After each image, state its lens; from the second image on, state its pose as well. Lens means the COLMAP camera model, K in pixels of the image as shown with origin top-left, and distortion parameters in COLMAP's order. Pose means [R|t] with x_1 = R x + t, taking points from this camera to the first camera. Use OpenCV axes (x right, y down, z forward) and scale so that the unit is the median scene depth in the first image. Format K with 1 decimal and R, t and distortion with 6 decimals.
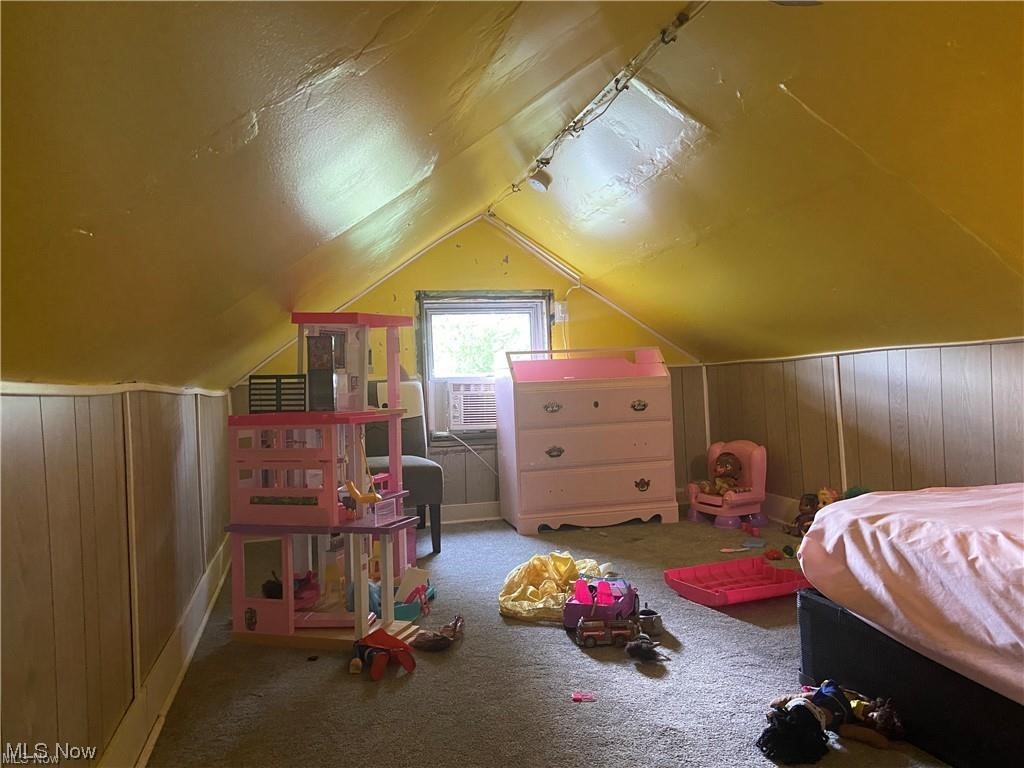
lens RADIAL K [[785.9, 0, 510.7], [0, 785.9, 382.5], [0, 0, 1]] dist [0.117476, -0.149271]
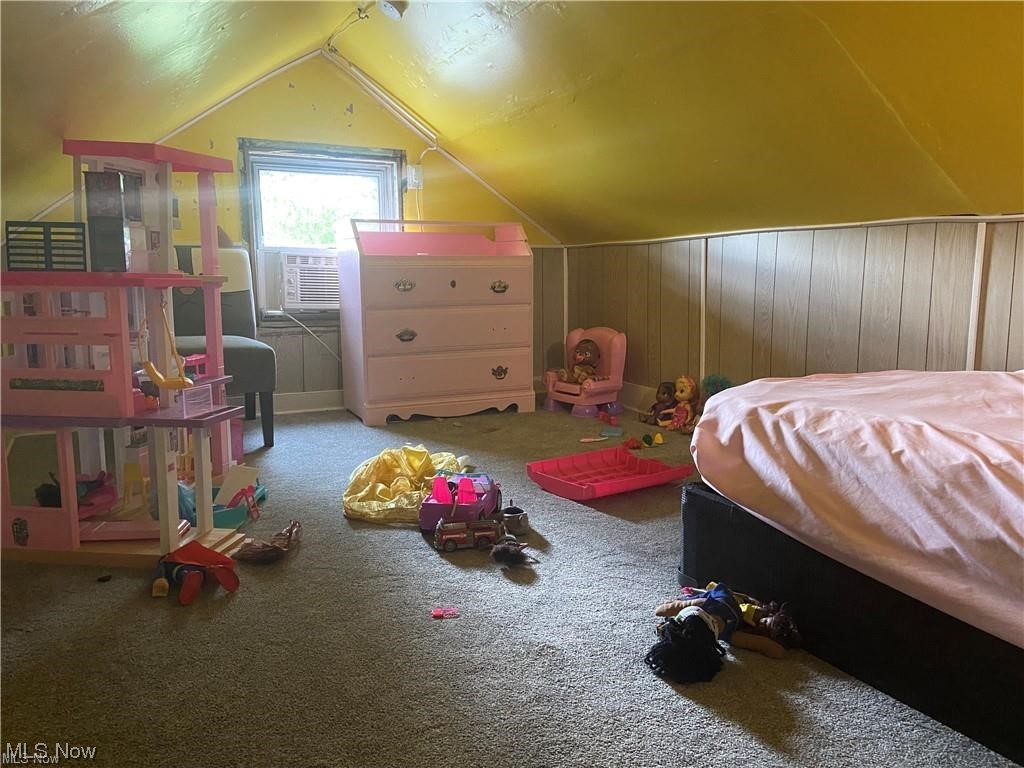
lens RADIAL K [[785.9, 0, 509.7], [0, 785.9, 386.9], [0, 0, 1]] dist [0.117476, -0.149271]
pose [[0.980454, 0.006115, 0.196654, -0.007148], [-0.034341, 0.989492, 0.140447, 0.023363], [-0.193729, -0.144455, 0.970362, 0.140839]]
